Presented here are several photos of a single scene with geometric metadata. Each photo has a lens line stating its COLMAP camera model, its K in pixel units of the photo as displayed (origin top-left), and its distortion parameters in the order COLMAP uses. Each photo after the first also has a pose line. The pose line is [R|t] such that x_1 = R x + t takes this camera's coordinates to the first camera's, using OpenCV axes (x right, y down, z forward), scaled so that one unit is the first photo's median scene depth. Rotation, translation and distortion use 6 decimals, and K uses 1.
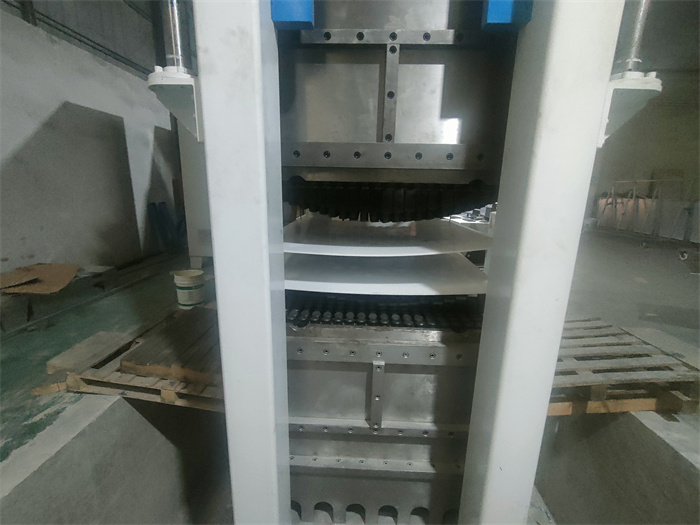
lens RADIAL K [[307.5, 0, 346.6], [0, 307.5, 263.4], [0, 0, 1]] dist [0.002432, 0.002629]
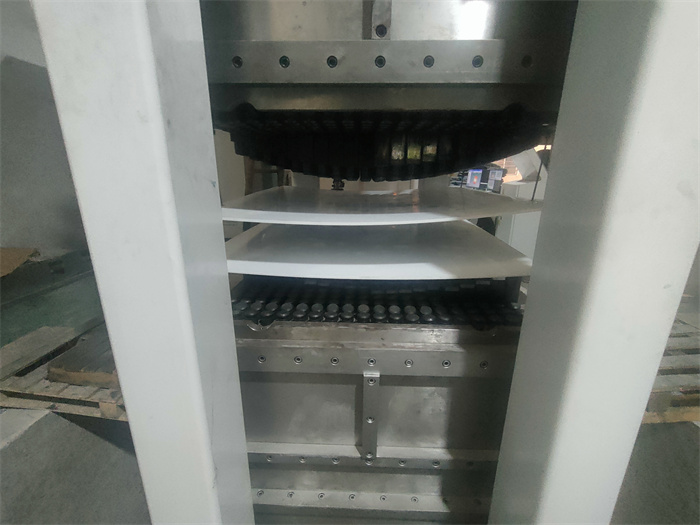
lens RADIAL K [[307.5, 0, 351.7], [0, 307.5, 260.5], [0, 0, 1]] dist [0.002432, 0.002629]
pose [[0.999836, -0.013719, 0.011789, 0.050636], [0.013128, 0.998721, 0.048830, 0.021295], [-0.012444, -0.048667, 0.998738, 0.279285]]
